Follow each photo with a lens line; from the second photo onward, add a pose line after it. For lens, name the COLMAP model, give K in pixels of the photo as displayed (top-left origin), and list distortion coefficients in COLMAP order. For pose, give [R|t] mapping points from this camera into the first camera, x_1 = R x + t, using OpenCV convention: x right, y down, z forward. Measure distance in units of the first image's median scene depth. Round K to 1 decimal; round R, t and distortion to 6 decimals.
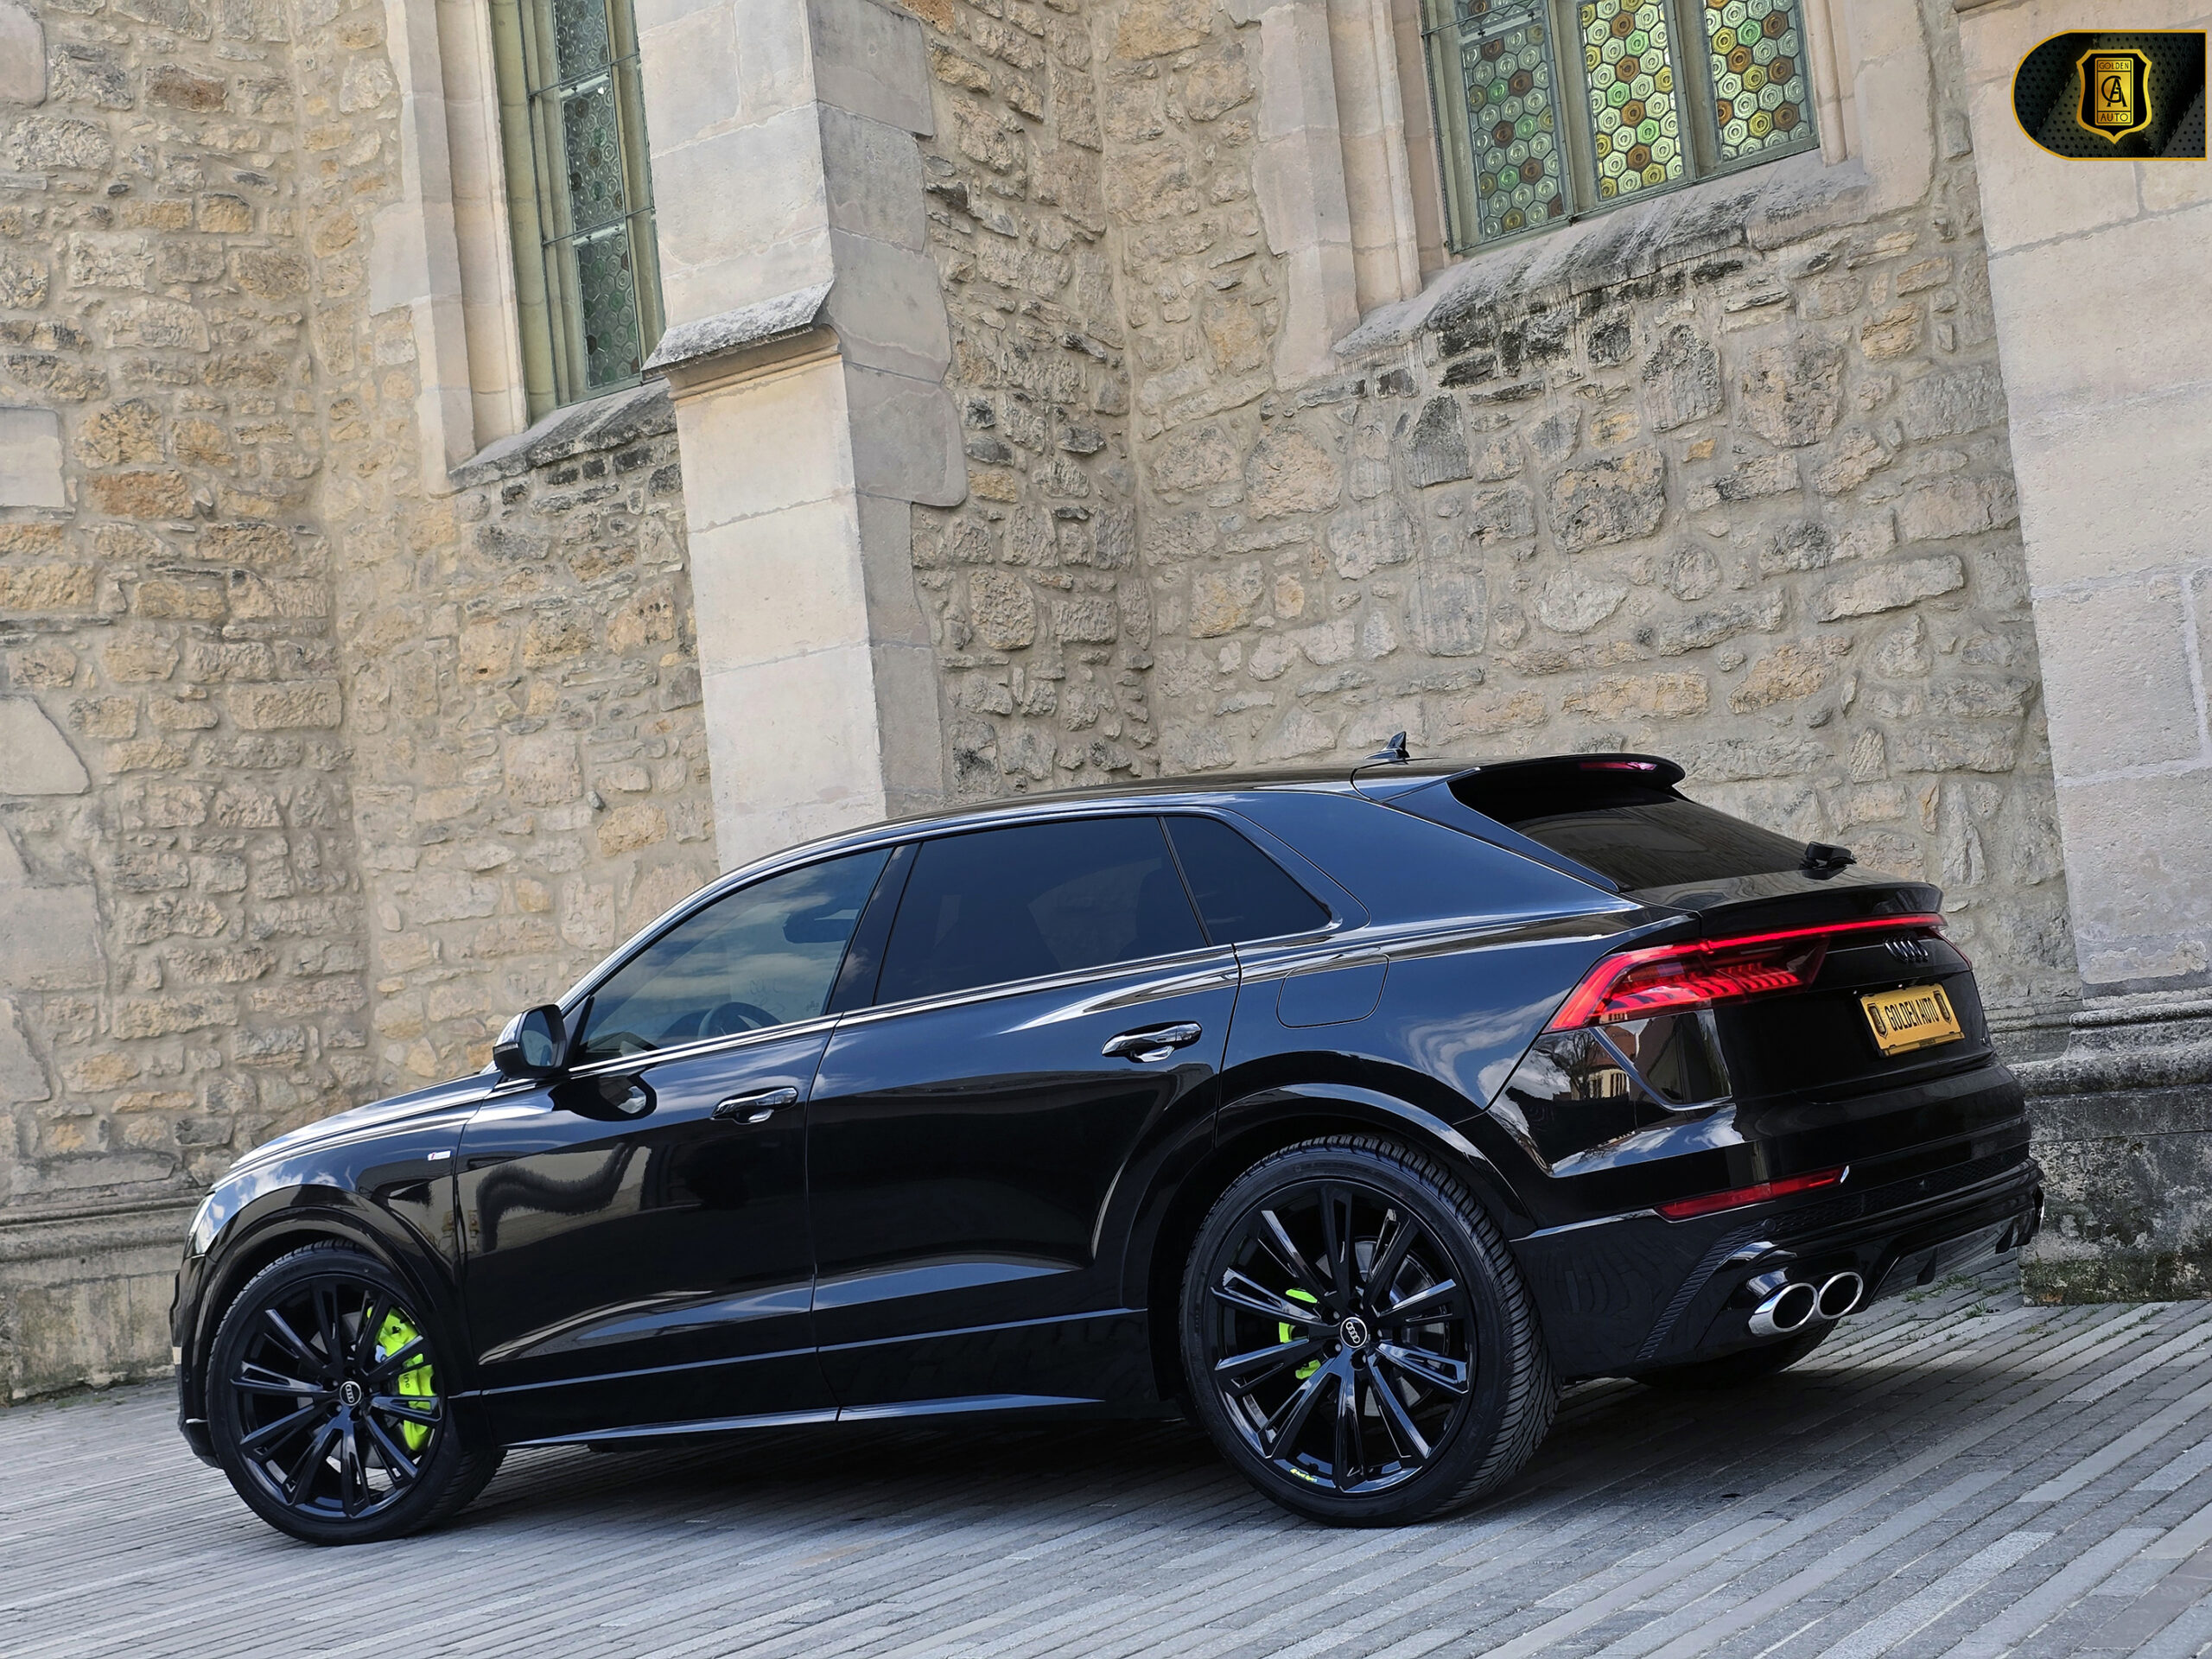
lens RADIAL K [[2948.1, 0, 1125.4], [0, 2948.1, 835.5], [0, 0, 1]] dist [0.101534, 0.000000]
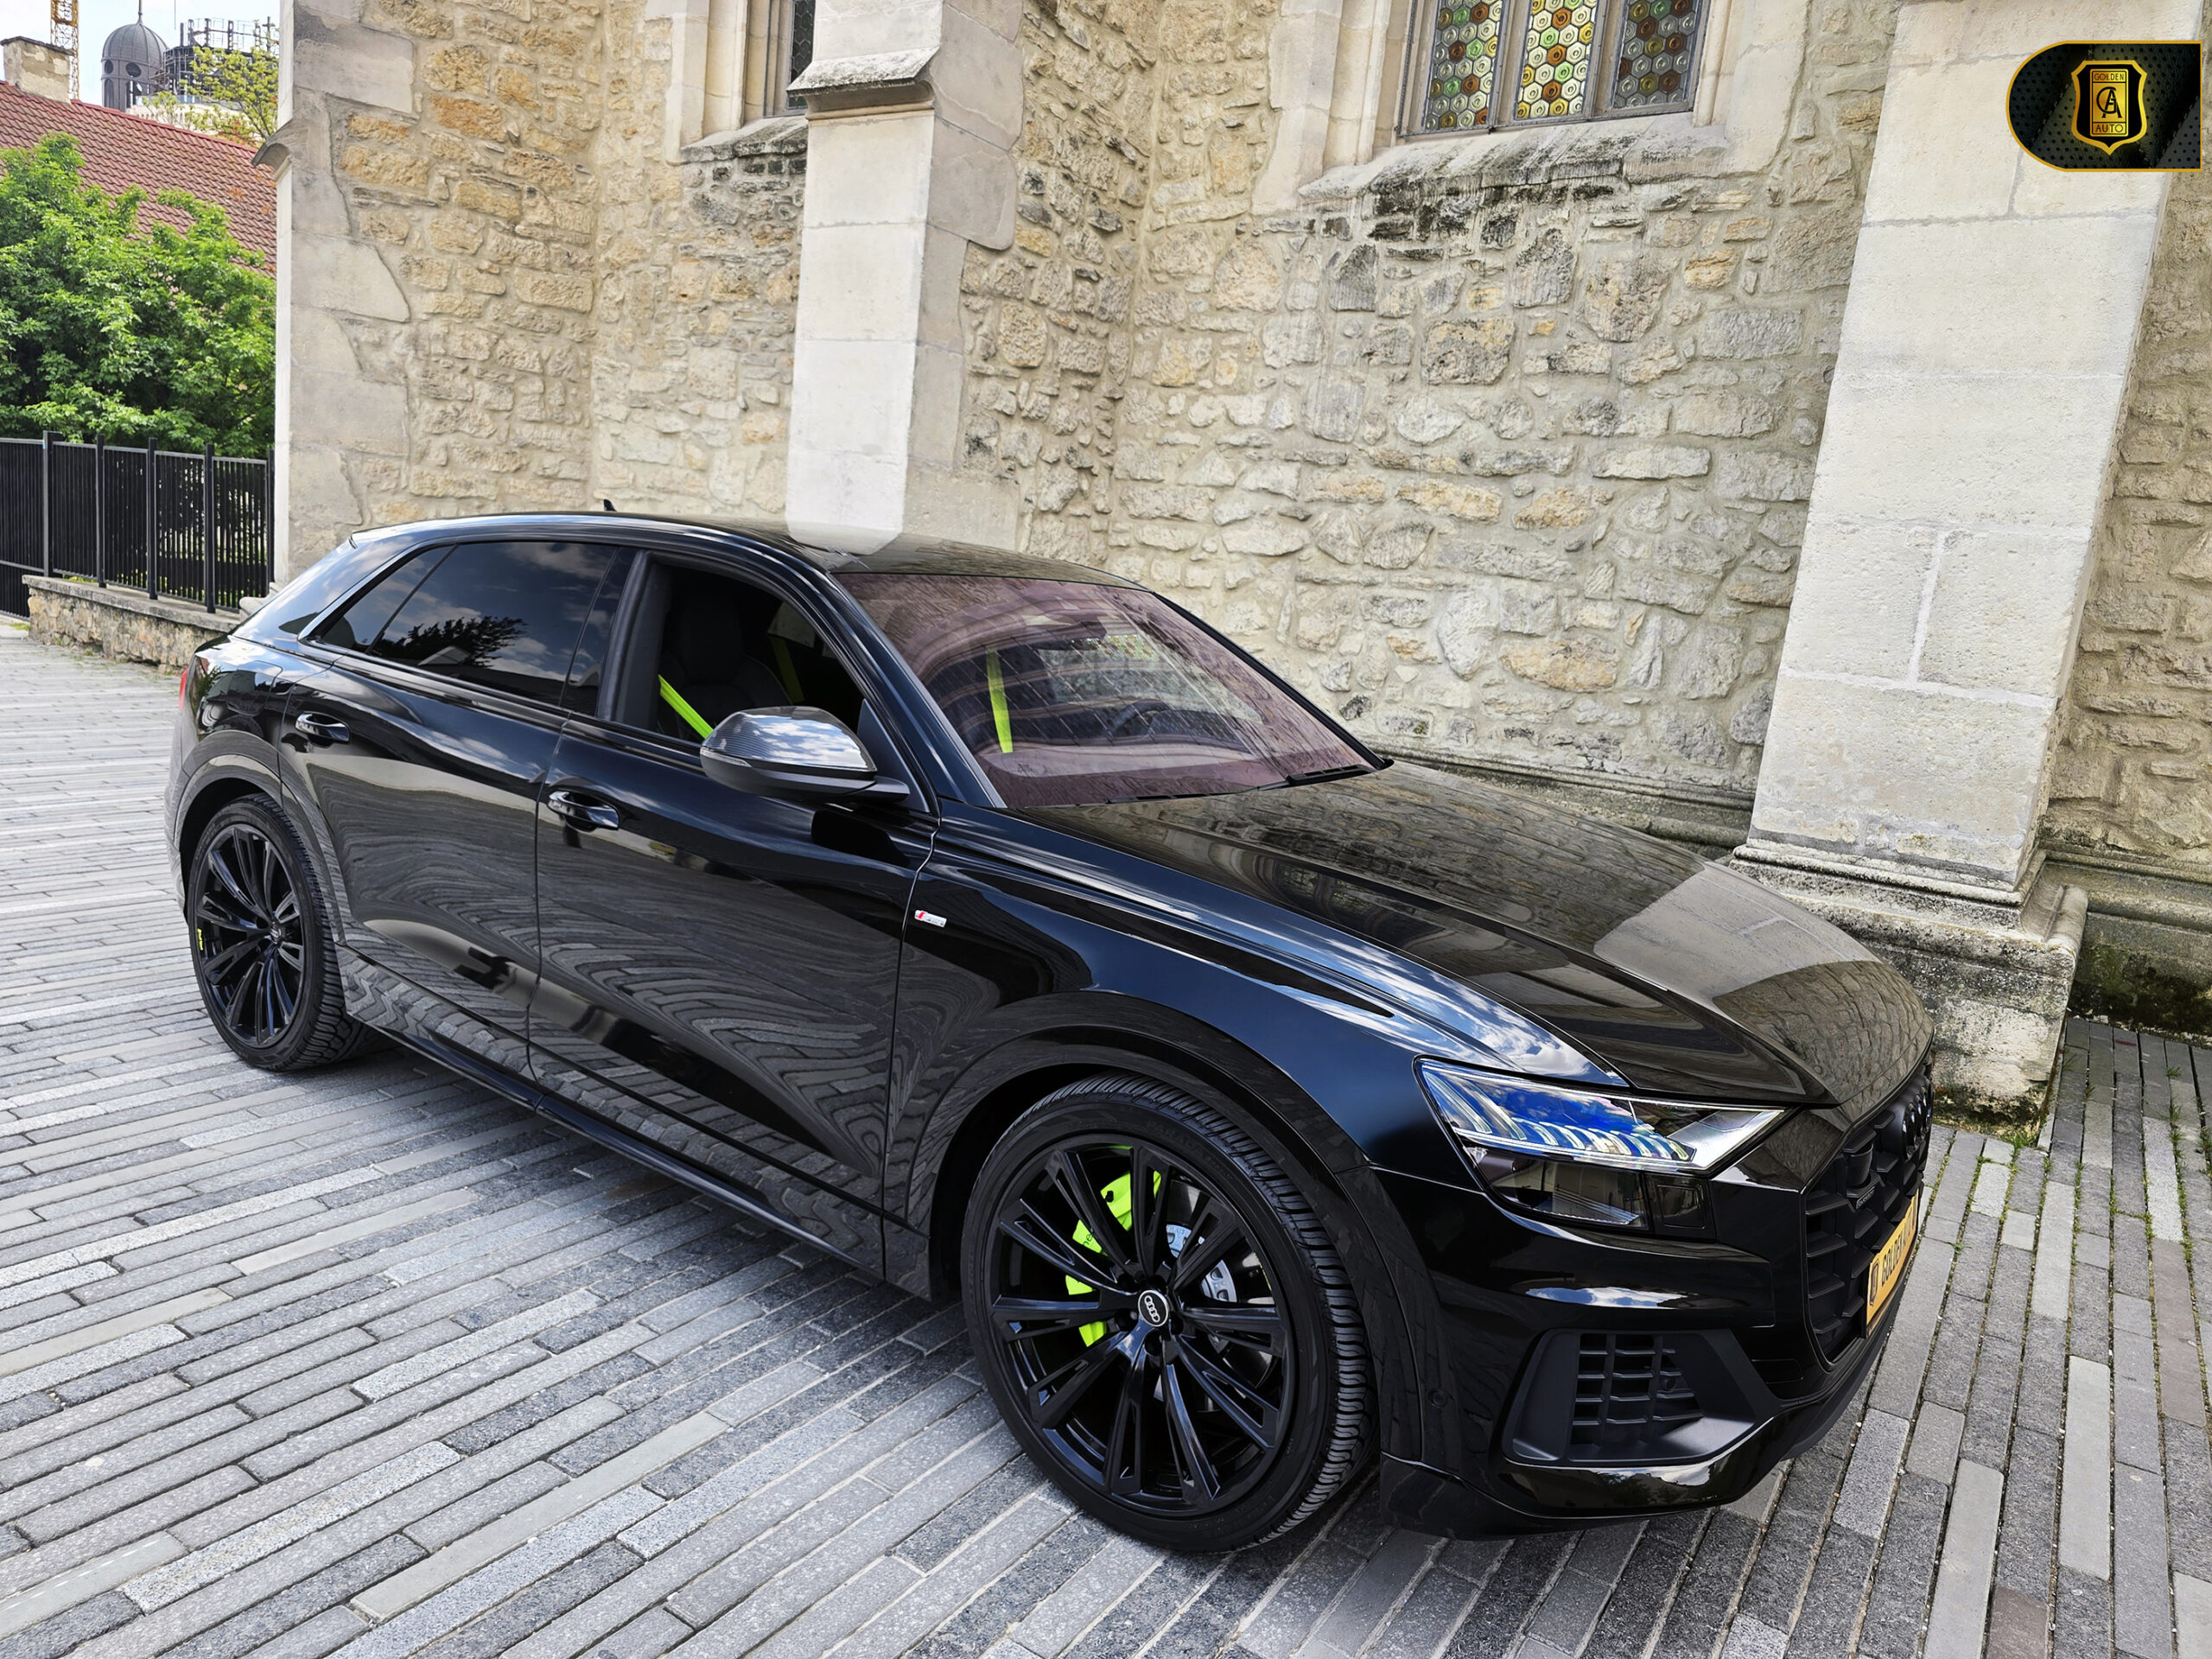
lens RADIAL K [[1481.9, 0, 1113.2], [0, 1481.9, 837.3], [0, 0, 1]] dist [0.046098, -0.037483]
pose [[0.978434, 0.199850, 0.052215, 0.010443], [-0.206558, 0.946698, 0.247177, -0.035483], [-0.000033, -0.252632, 0.967562, 0.263199]]
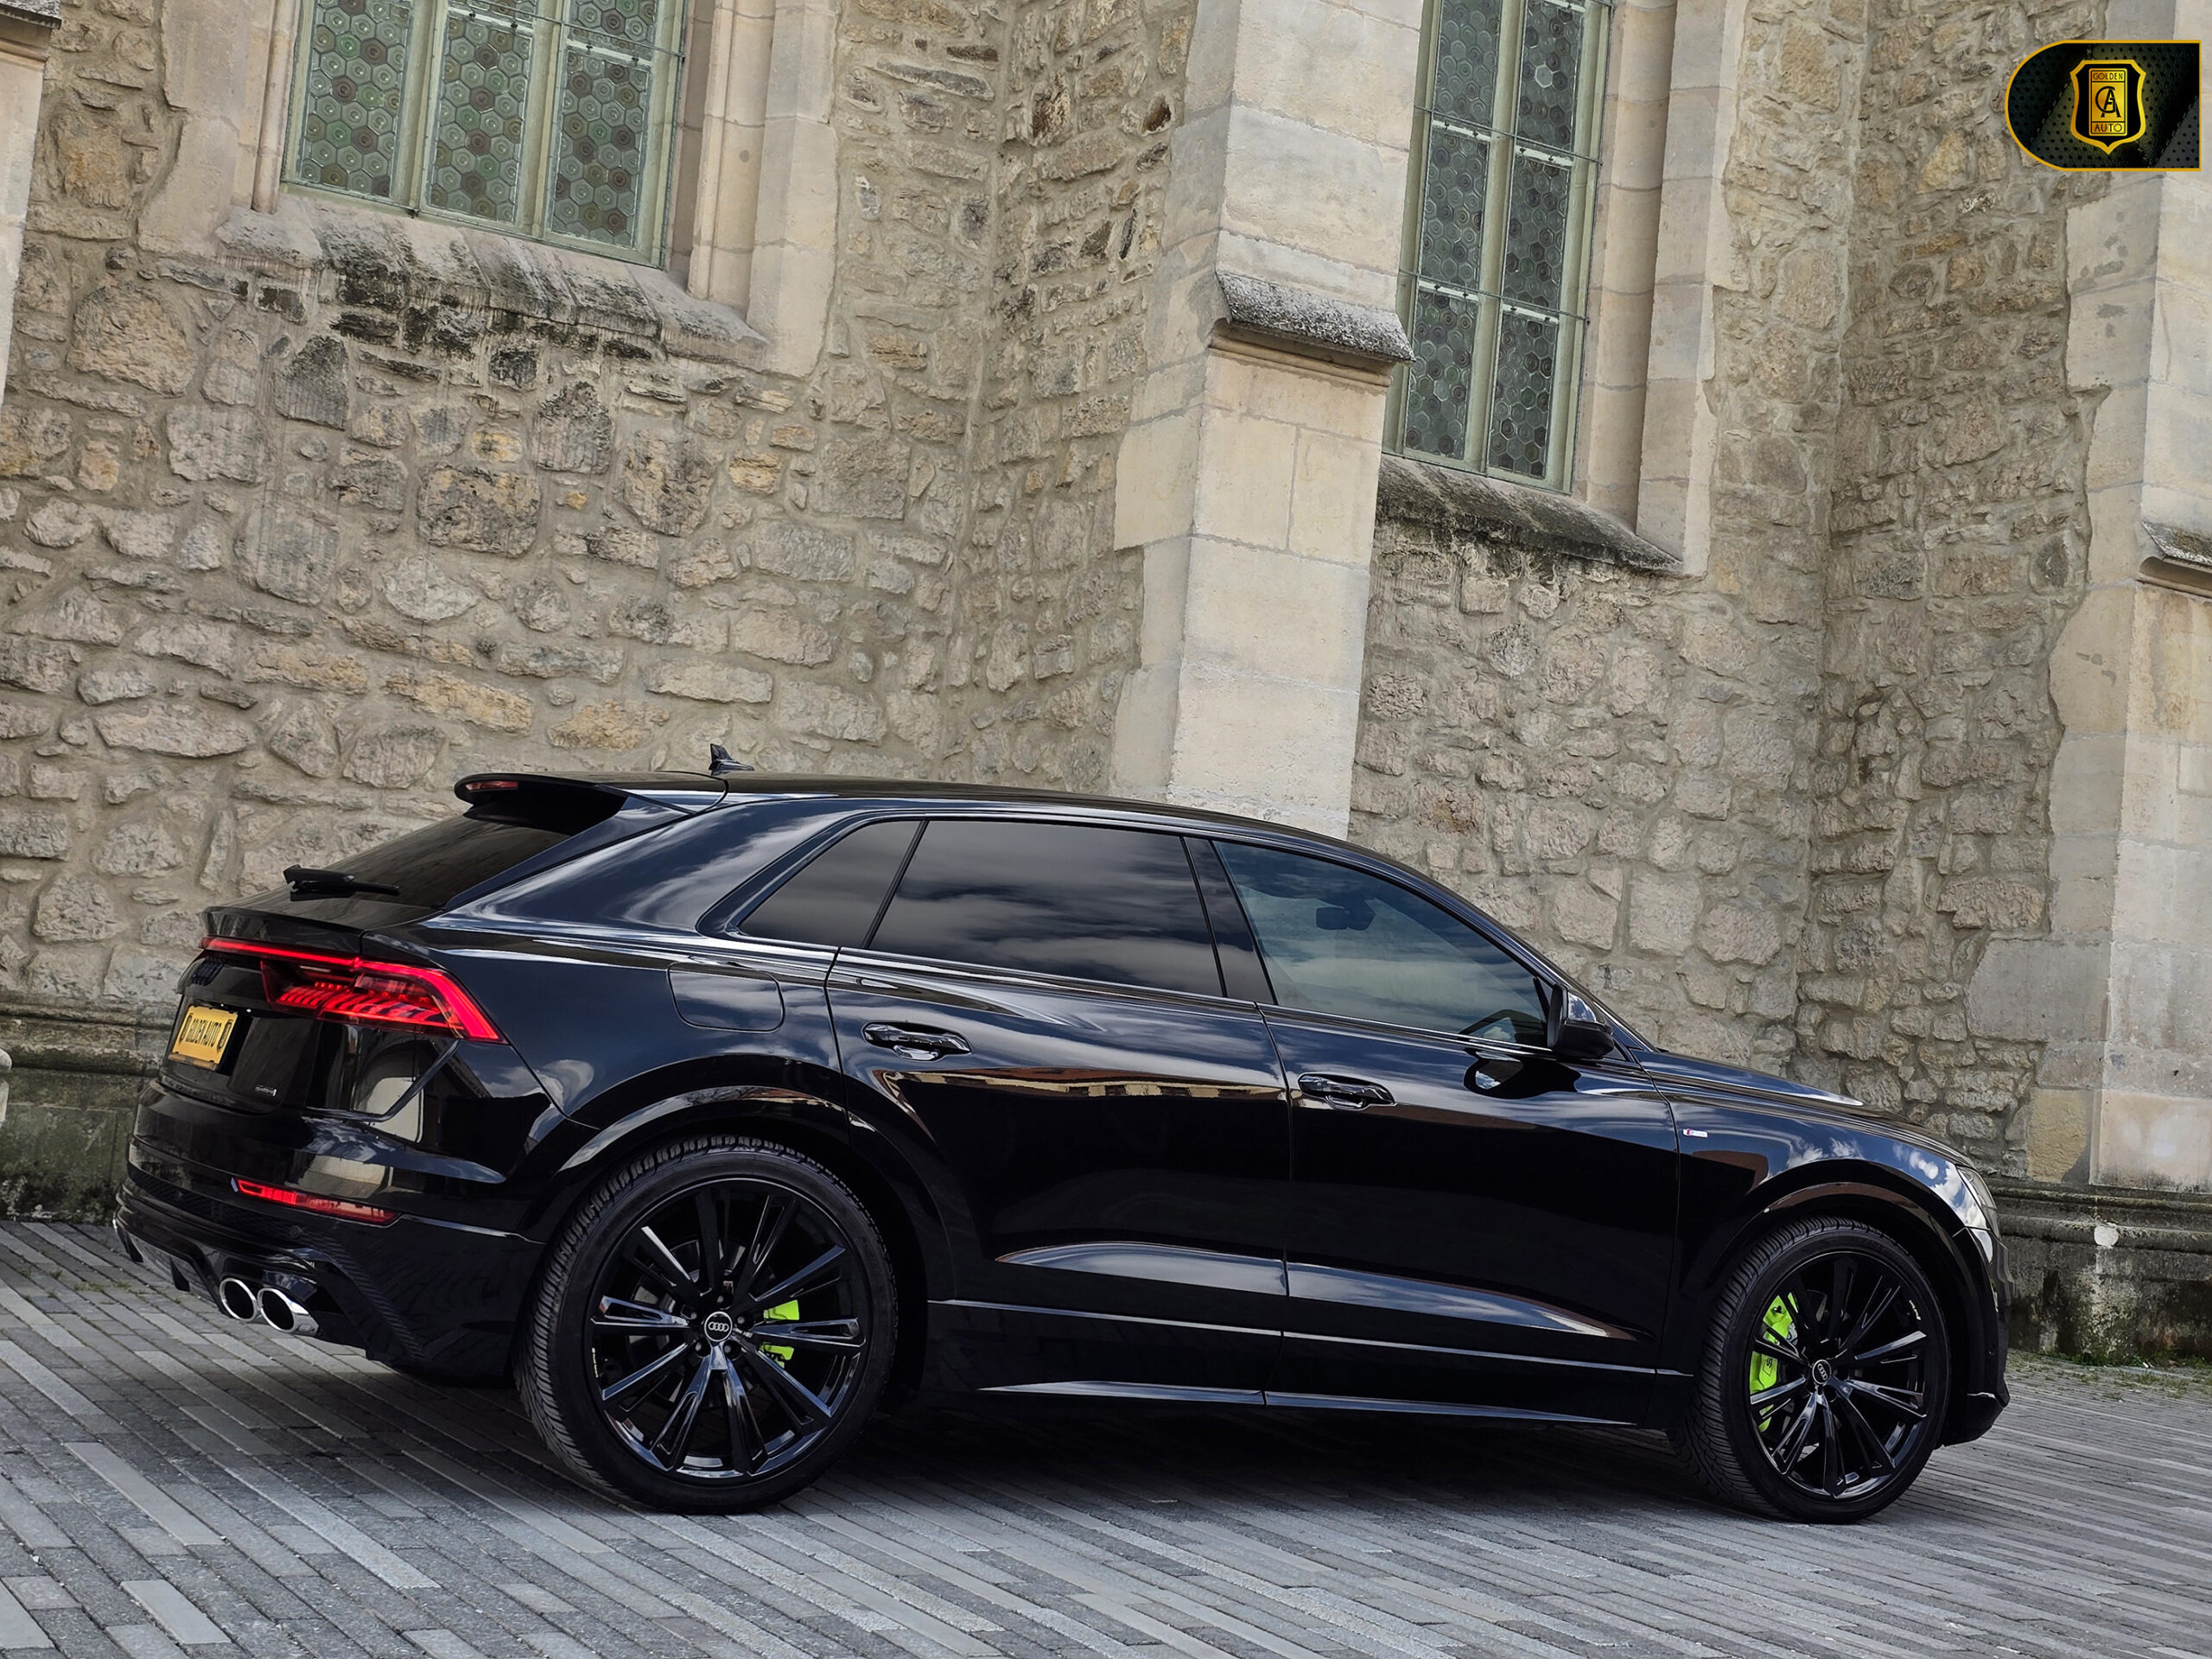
lens RADIAL K [[2922.1, 0, 1125.4], [0, 2922.1, 841.4], [0, 0, 1]] dist [0.067729, 0.000000]
pose [[0.401435, 0.215804, 0.890100, -0.621525], [-0.214049, 0.967037, -0.137921, 0.090572], [-0.890524, -0.135159, 0.434395, 0.325699]]
